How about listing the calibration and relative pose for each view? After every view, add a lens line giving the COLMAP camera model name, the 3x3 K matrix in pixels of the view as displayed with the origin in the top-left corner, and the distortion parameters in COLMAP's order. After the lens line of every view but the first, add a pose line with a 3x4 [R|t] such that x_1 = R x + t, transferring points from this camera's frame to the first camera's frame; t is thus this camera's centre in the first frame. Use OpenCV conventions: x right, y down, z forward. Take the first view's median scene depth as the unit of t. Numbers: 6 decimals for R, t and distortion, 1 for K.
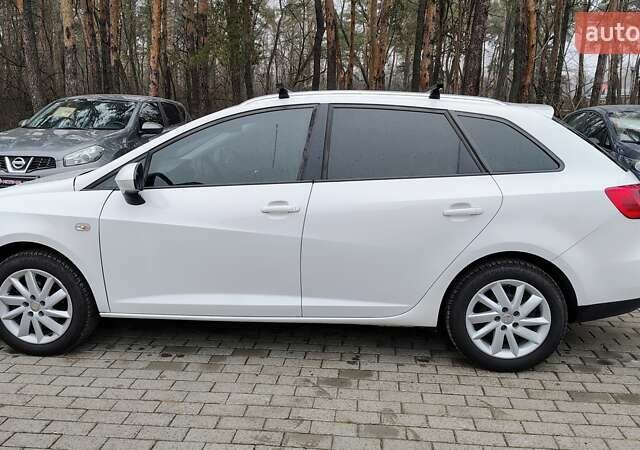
lens RADIAL K [[549.0, 0, 317.2], [0, 549.0, 224.2], [0, 0, 1]] dist [0.074047, -0.113651]
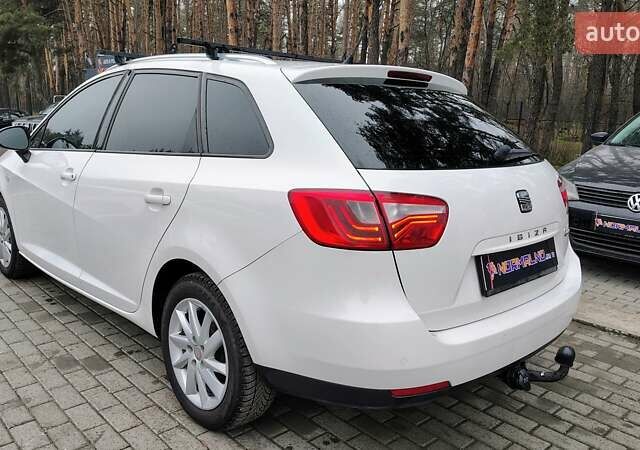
lens RADIAL K [[549.0, 0, 317.2], [0, 549.0, 224.2], [0, 0, 1]] dist [0.074047, -0.113651]
pose [[0.743895, 0.149572, -0.651344, 0.910825], [-0.156367, 0.986534, 0.047958, -0.057847], [0.649746, 0.066173, 0.757266, 0.531319]]
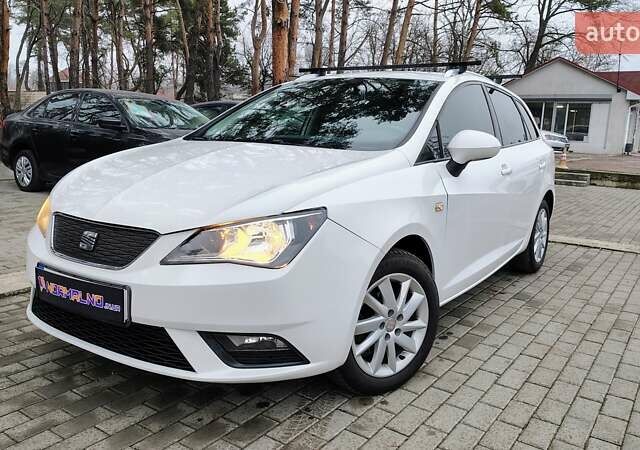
lens RADIAL K [[549.0, 0, 317.2], [0, 549.0, 224.2], [0, 0, 1]] dist [0.074047, -0.113651]
pose [[0.494552, -0.138580, 0.858029, -1.255486], [0.130977, 0.987816, 0.084049, -0.065361], [-0.859222, 0.070815, 0.506678, 0.751782]]
